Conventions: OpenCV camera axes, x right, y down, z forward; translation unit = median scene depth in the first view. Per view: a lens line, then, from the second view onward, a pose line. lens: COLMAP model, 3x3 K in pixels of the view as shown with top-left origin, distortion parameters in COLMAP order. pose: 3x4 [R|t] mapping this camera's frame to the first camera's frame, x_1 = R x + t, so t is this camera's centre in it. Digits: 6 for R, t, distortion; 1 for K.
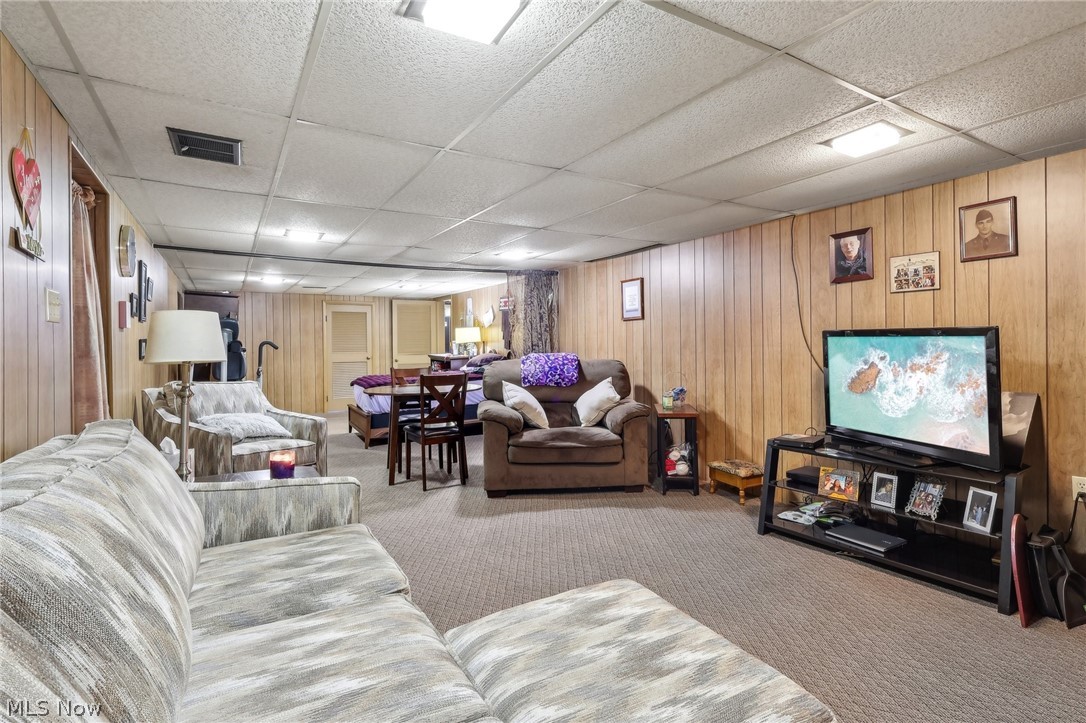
lens RADIAL K [[531.8, 0, 542.1], [0, 531.8, 352.6], [0, 0, 1]] dist [0.000090, -0.000015]
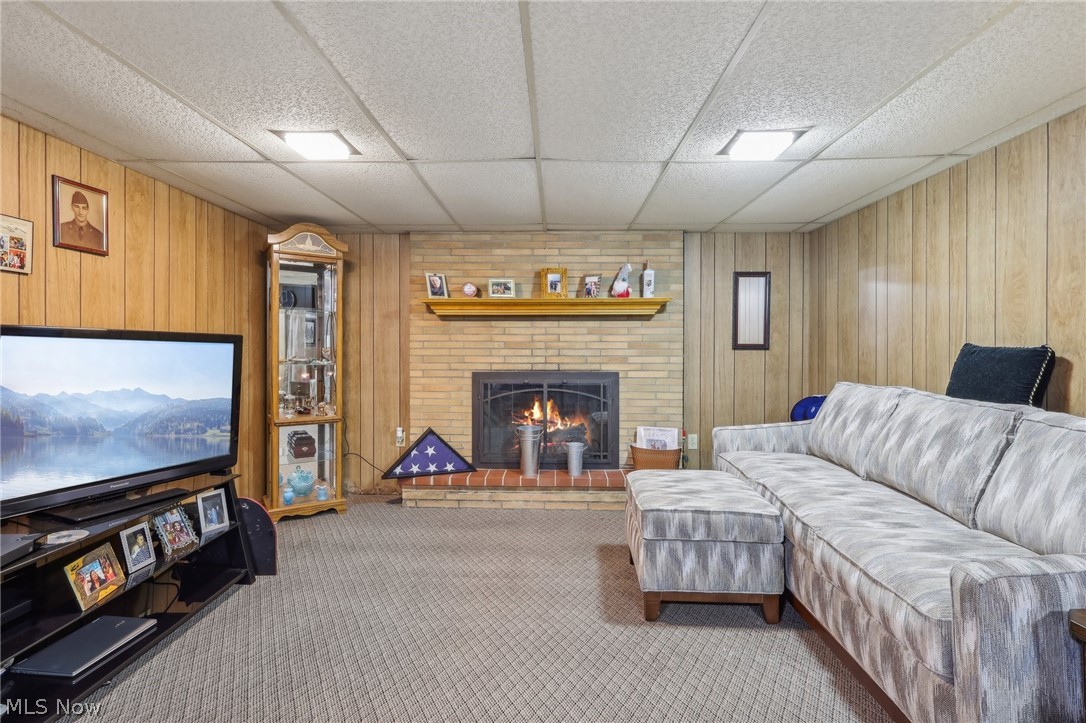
lens RADIAL K [[499.0, 0, 541.2], [0, 499.0, 351.0], [0, 0, 1]] dist [-0.004329, -0.000229]
pose [[-0.843823, 0.004807, 0.536600, -0.205132], [0.013486, 0.999834, 0.012251, -0.016688], [-0.536453, 0.017574, -0.843747, 1.276474]]
